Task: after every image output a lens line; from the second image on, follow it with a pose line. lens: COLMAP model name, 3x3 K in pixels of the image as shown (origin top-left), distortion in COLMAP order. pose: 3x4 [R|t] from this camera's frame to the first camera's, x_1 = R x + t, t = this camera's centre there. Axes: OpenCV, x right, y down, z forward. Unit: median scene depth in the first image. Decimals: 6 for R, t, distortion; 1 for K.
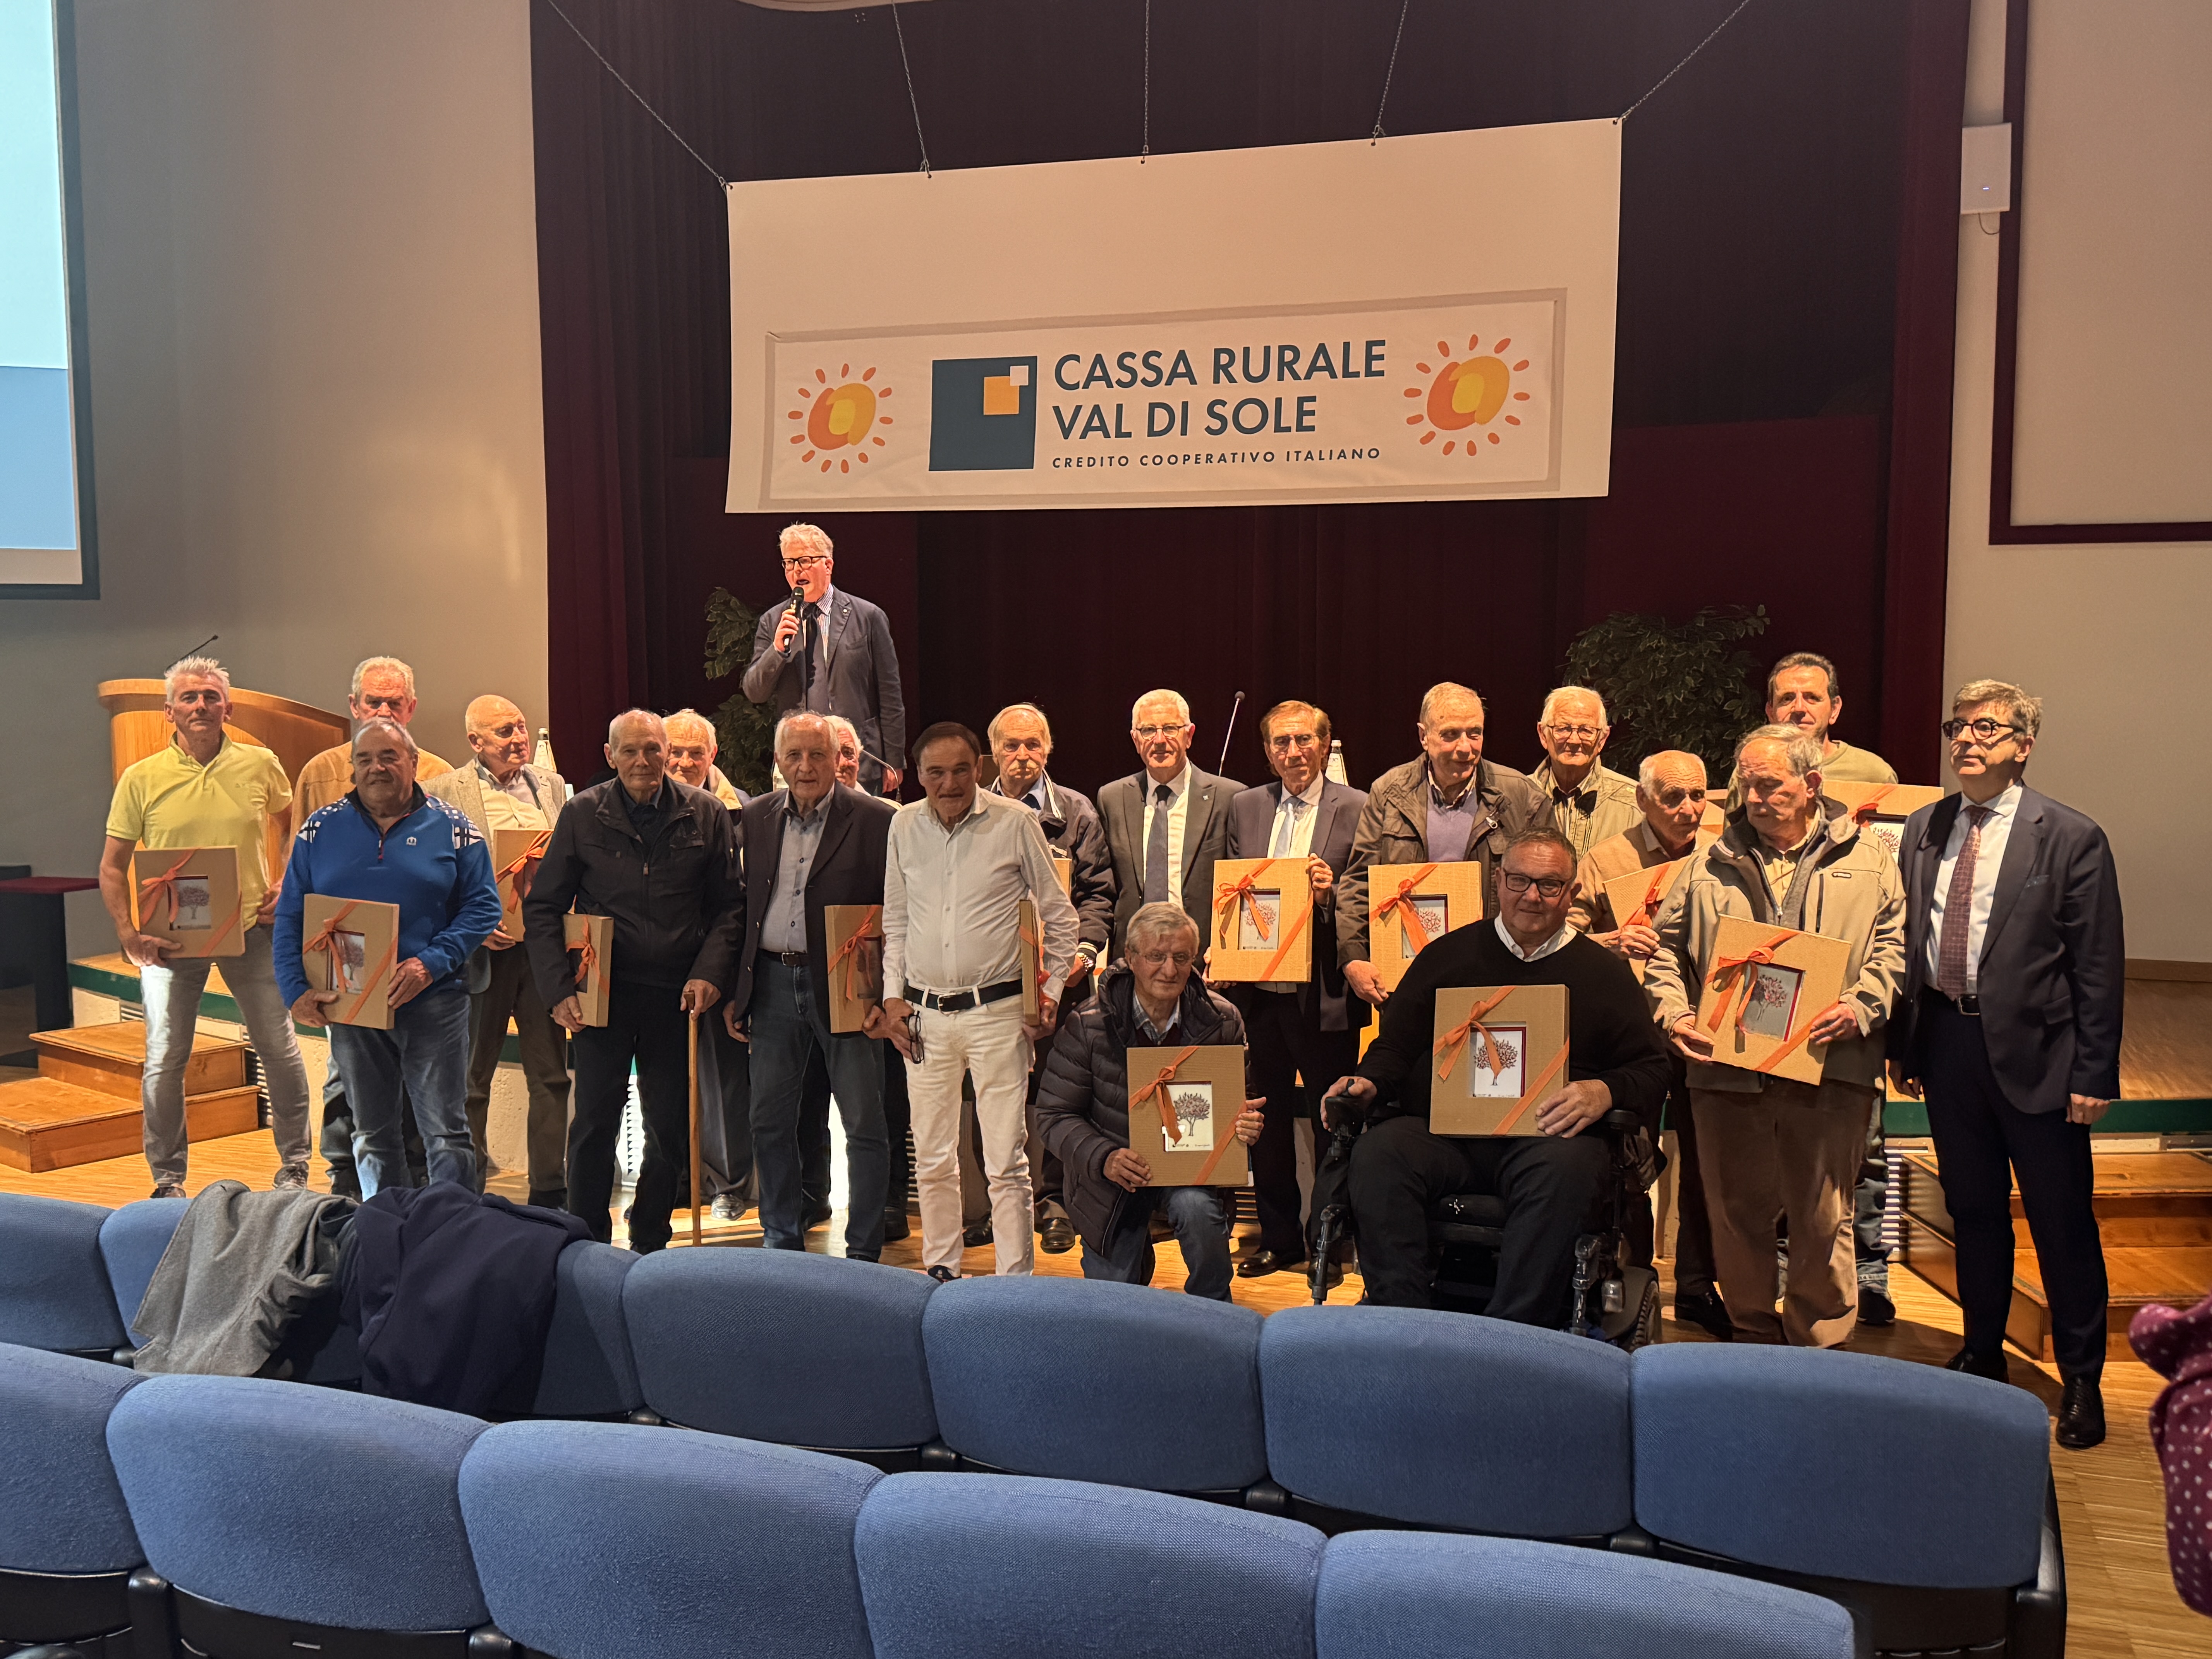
lens RADIAL K [[2136.0, 0, 1120.7], [0, 2136.0, 841.8], [0, 0, 1]] dist [0.065922, 0.000000]
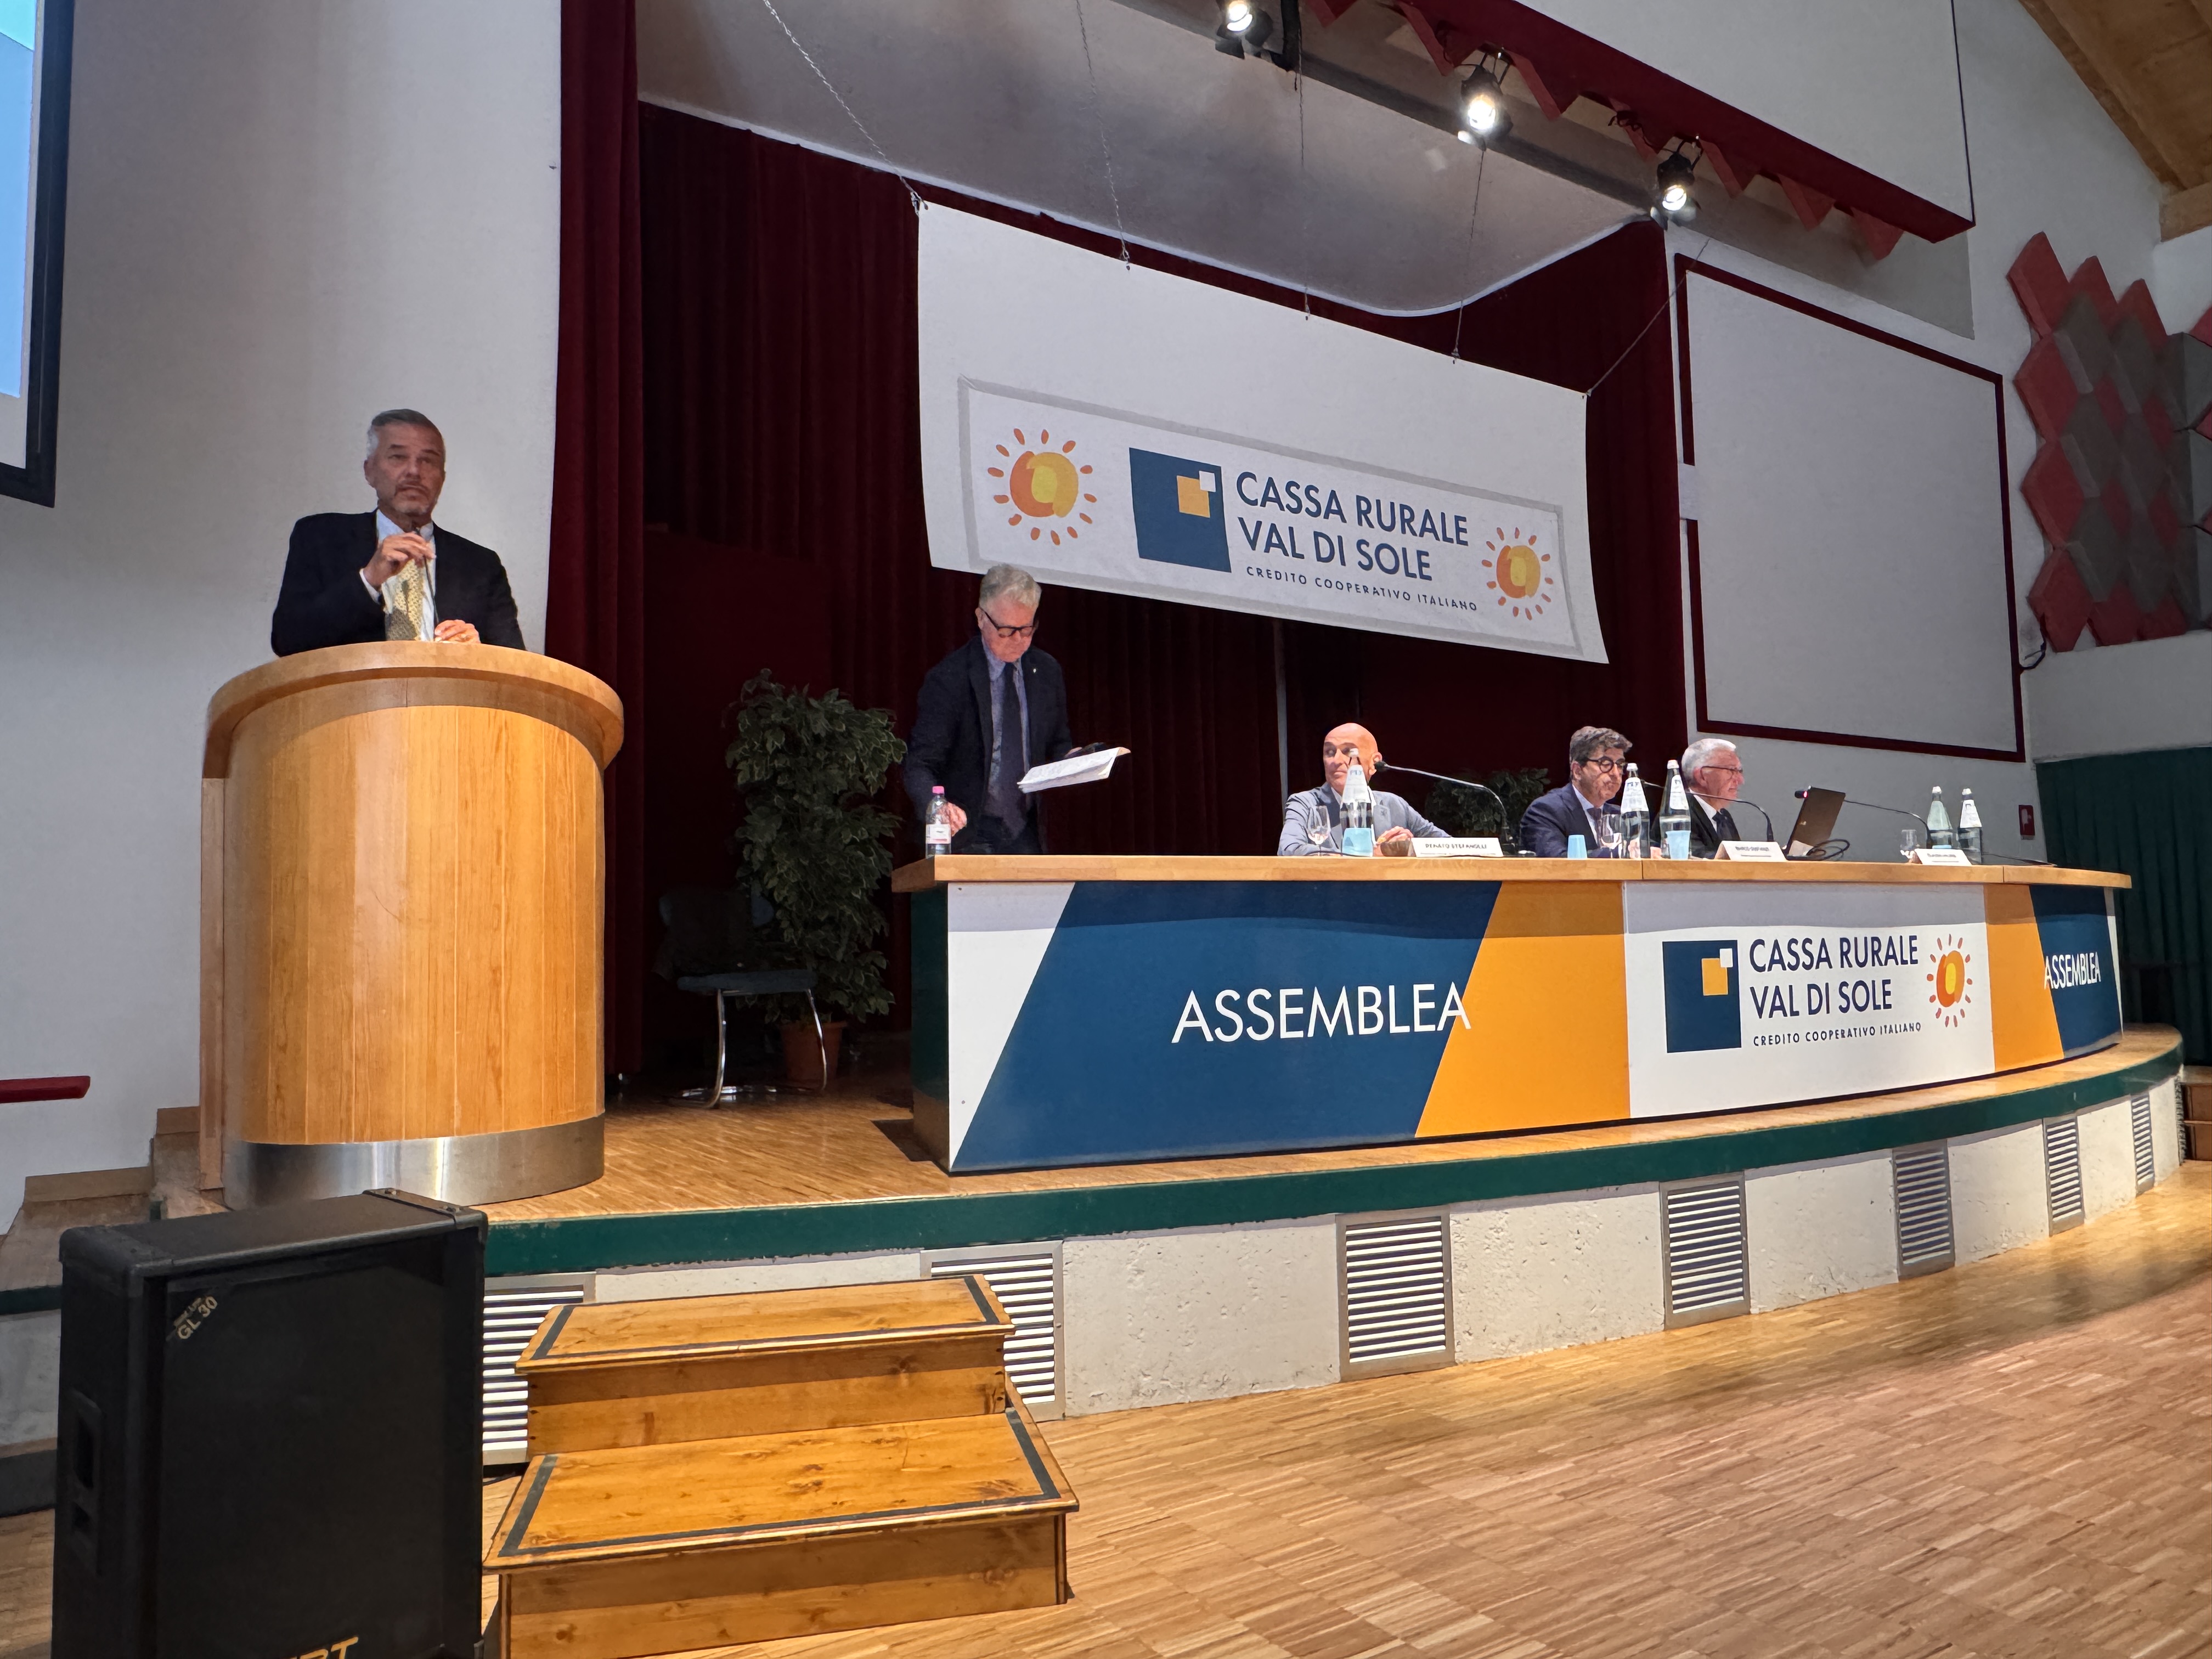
lens RADIAL K [[1470.8, 0, 1102.1], [0, 1470.8, 827.9], [0, 0, 1]] dist [-0.019432, 0.005793]
pose [[0.637940, 0.052086, 0.768323, -0.604109], [0.085404, 0.986770, -0.137807, 0.032092], [-0.765336, 0.153530, 0.625052, 0.643630]]
